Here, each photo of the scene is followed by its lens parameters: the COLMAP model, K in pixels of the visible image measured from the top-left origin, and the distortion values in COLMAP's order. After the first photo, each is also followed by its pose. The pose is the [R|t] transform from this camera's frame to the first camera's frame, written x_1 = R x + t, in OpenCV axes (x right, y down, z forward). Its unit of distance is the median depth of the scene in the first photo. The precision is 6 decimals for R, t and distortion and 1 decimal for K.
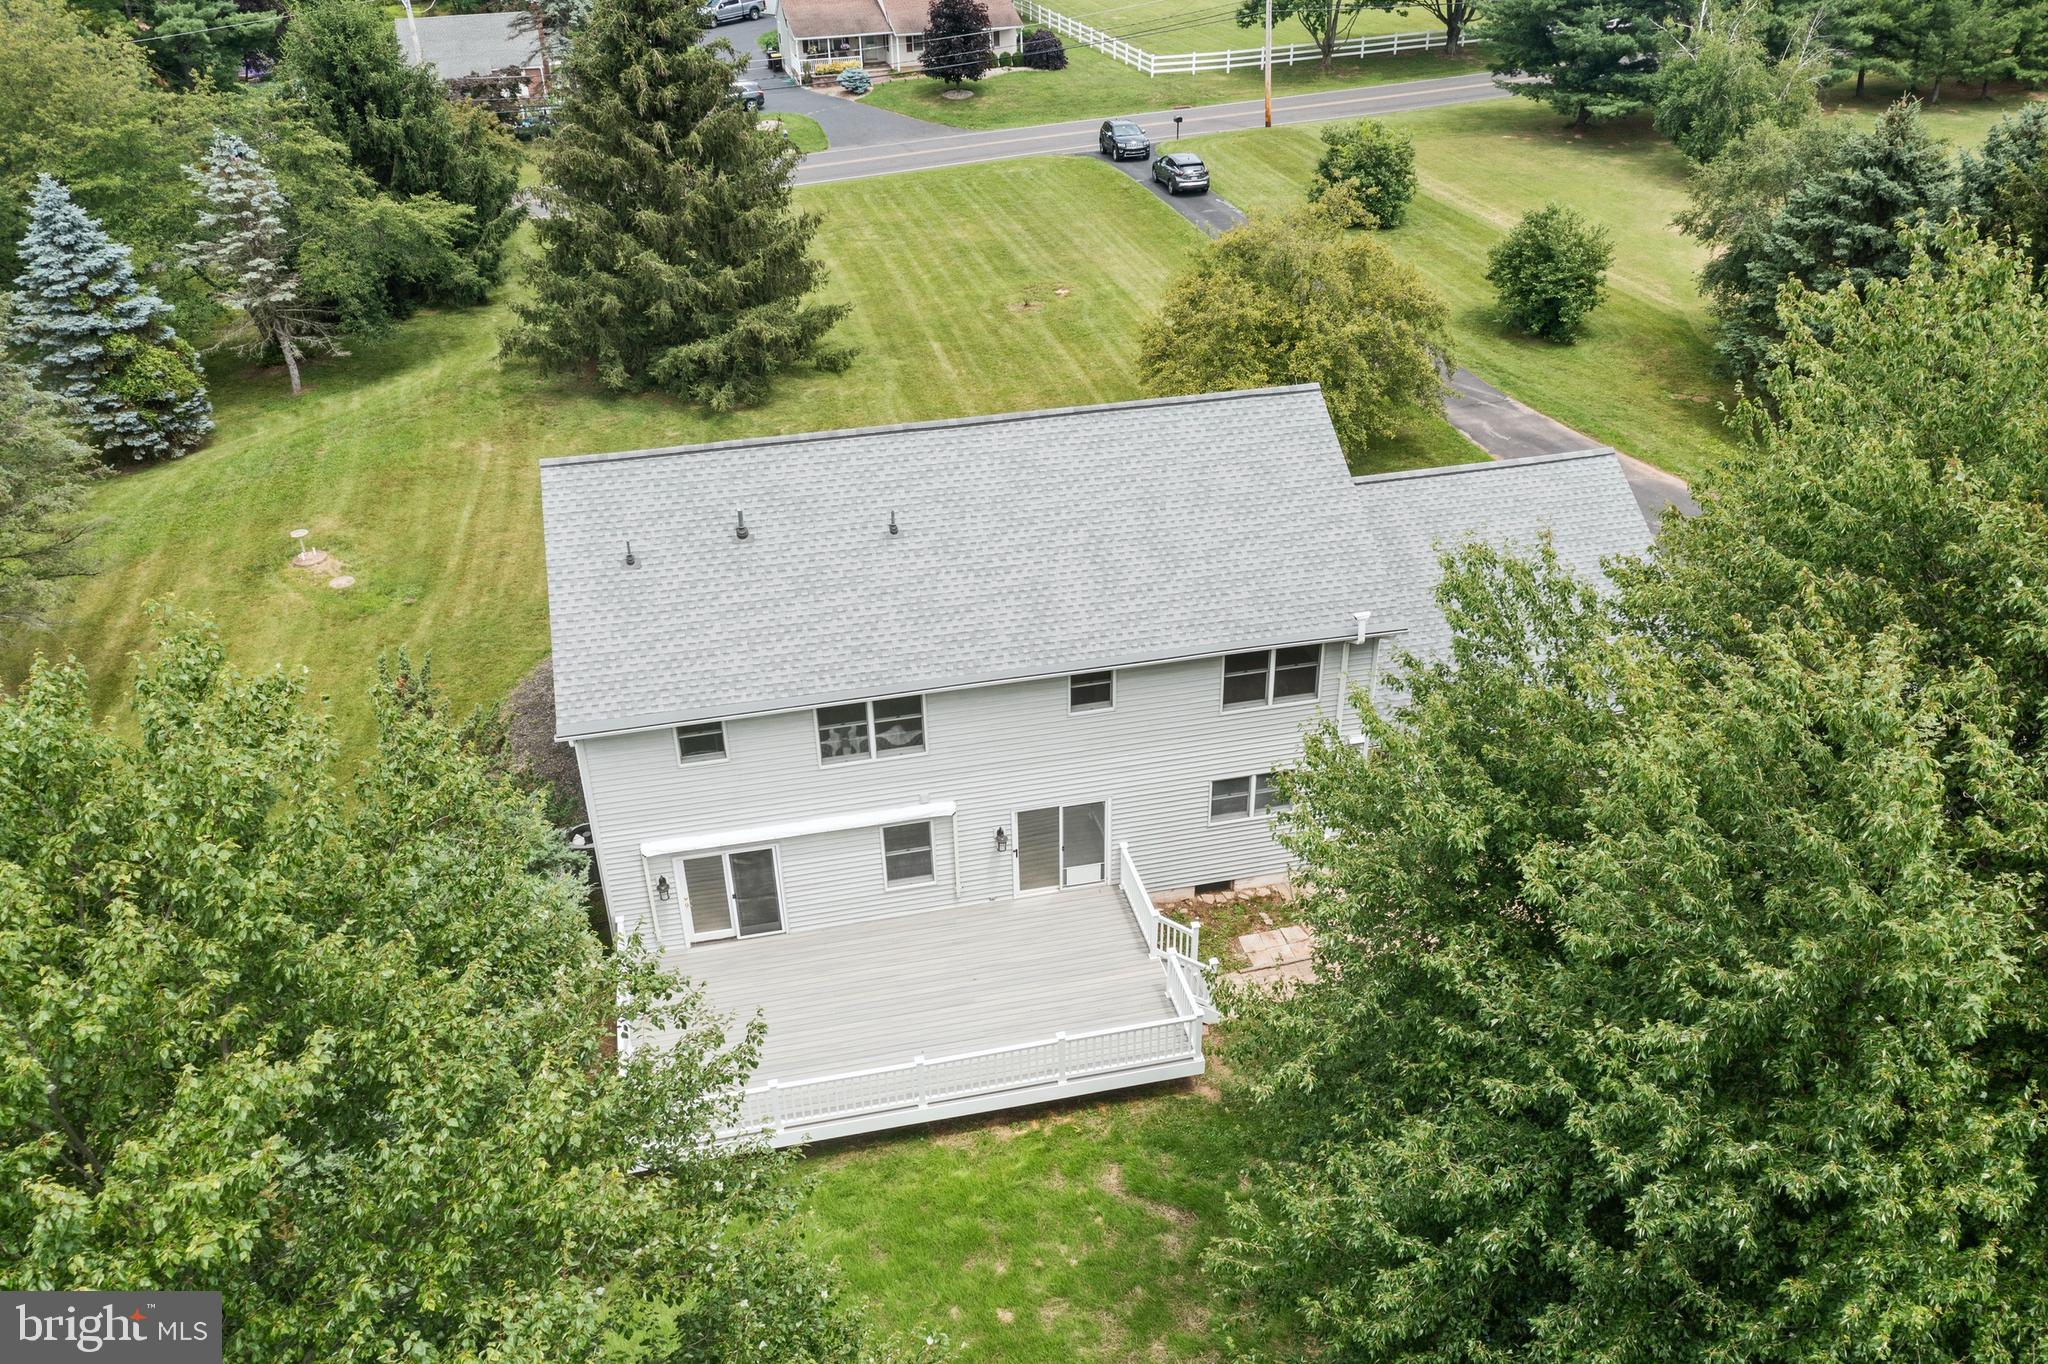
lens RADIAL K [[1660.8, 0, 1024.0], [0, 1660.8, 682.0], [0, 0, 1]] dist [-0.013179, 0.010358]
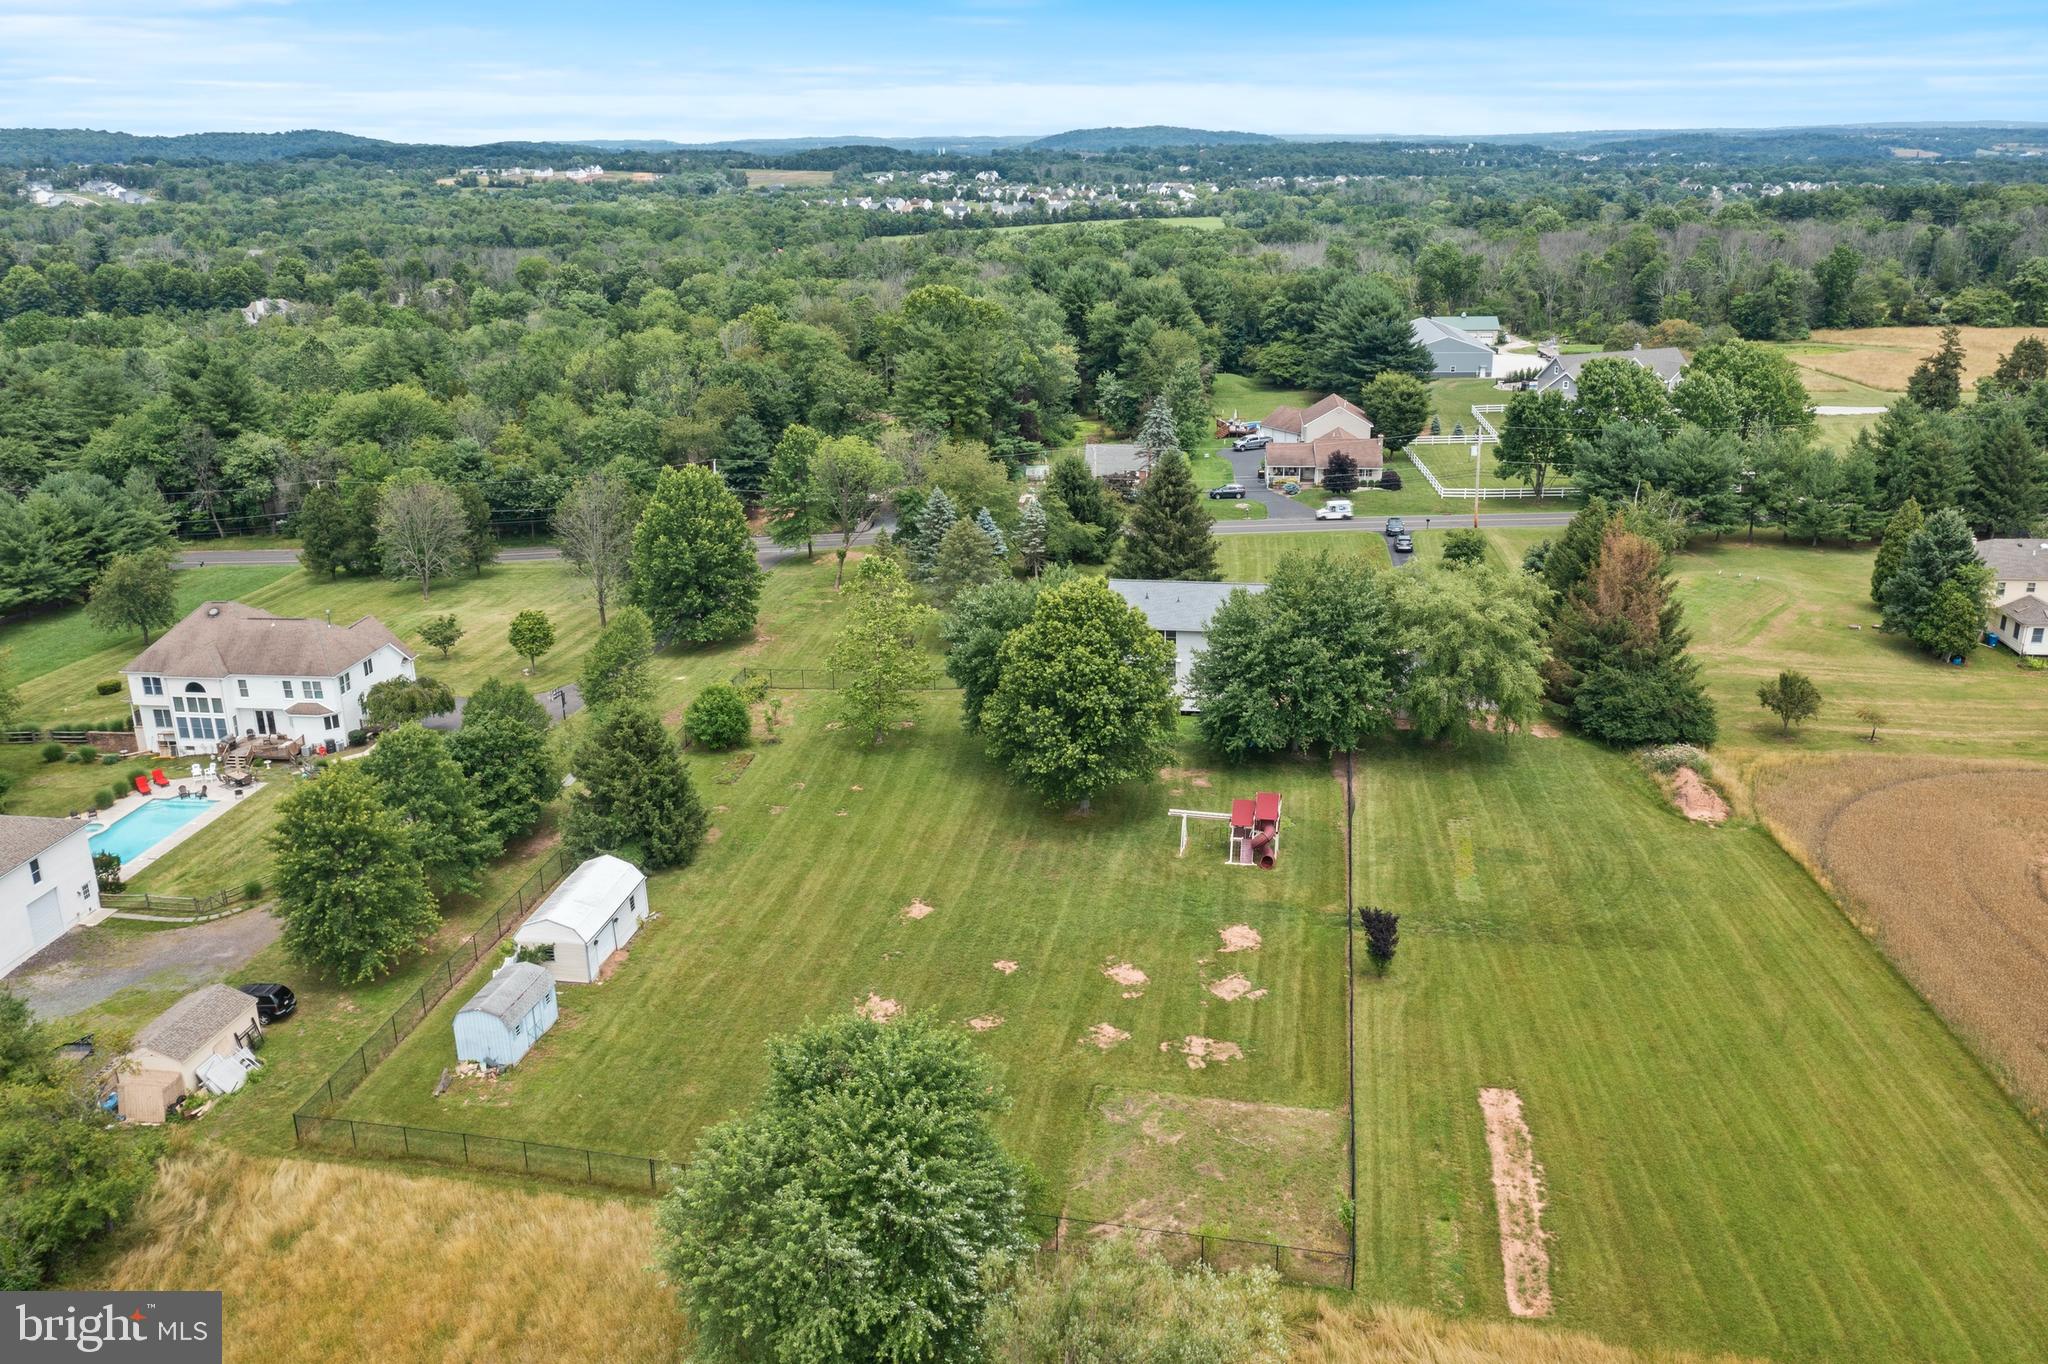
lens RADIAL K [[1660.8, 0, 1024.0], [0, 1660.8, 682.0], [0, 0, 1]] dist [-0.013179, 0.010358]
pose [[0.932673, 0.122426, -0.339312, 0.542883], [-0.187970, 0.967788, -0.167492, 0.477347], [0.307876, 0.219996, 0.925642, -1.641638]]
